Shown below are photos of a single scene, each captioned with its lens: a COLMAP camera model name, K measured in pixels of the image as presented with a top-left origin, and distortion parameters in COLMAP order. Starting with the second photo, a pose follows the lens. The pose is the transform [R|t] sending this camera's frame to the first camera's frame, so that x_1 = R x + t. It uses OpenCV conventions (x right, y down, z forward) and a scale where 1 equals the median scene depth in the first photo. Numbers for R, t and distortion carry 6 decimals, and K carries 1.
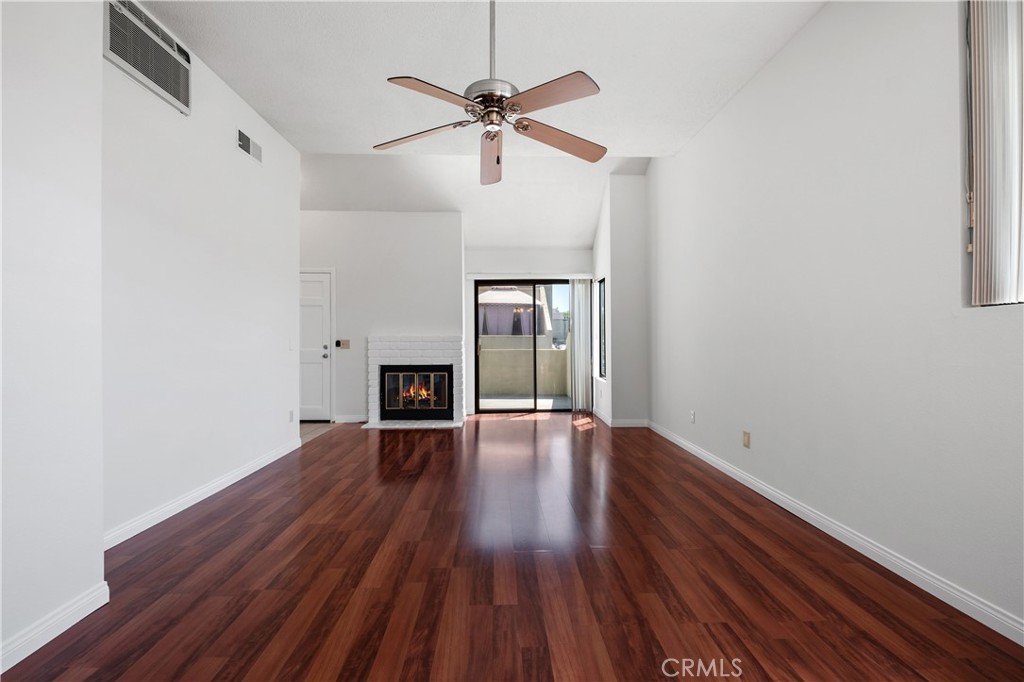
lens RADIAL K [[442.8, 0, 509.8], [0, 442.8, 340.5], [0, 0, 1]] dist [0.002247, -0.007420]
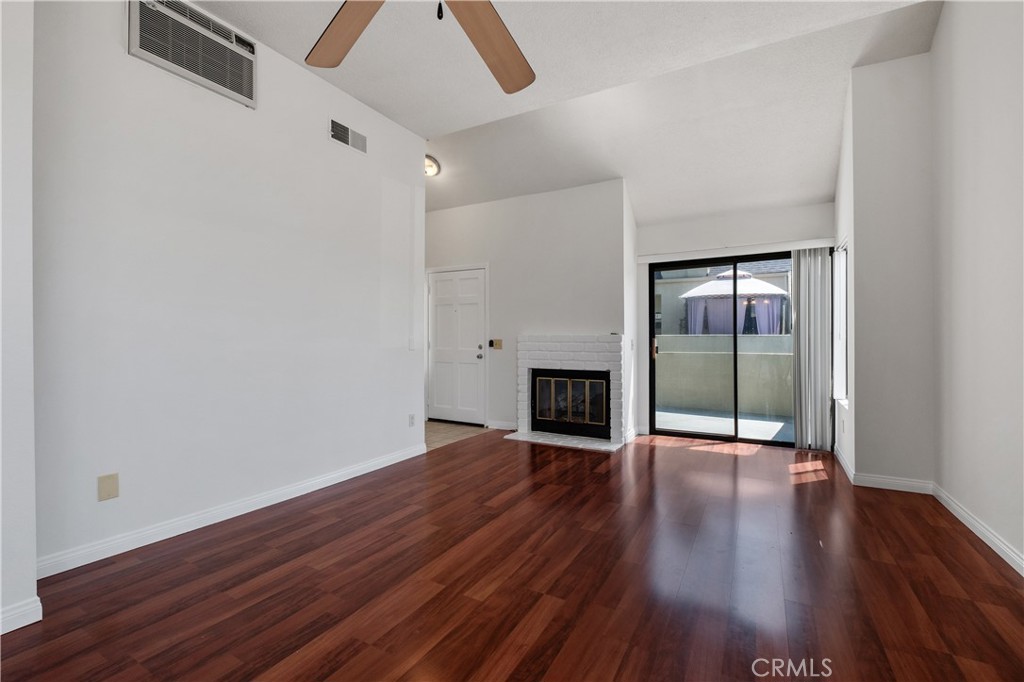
lens RADIAL K [[442.8, 0, 509.8], [0, 442.8, 340.5], [0, 0, 1]] dist [0.002247, -0.007420]
pose [[0.856396, 0.004040, -0.516304, 0.131625], [-0.004004, 0.999991, 0.001182, -0.000349], [0.516304, 0.001055, 0.856405, 0.230155]]
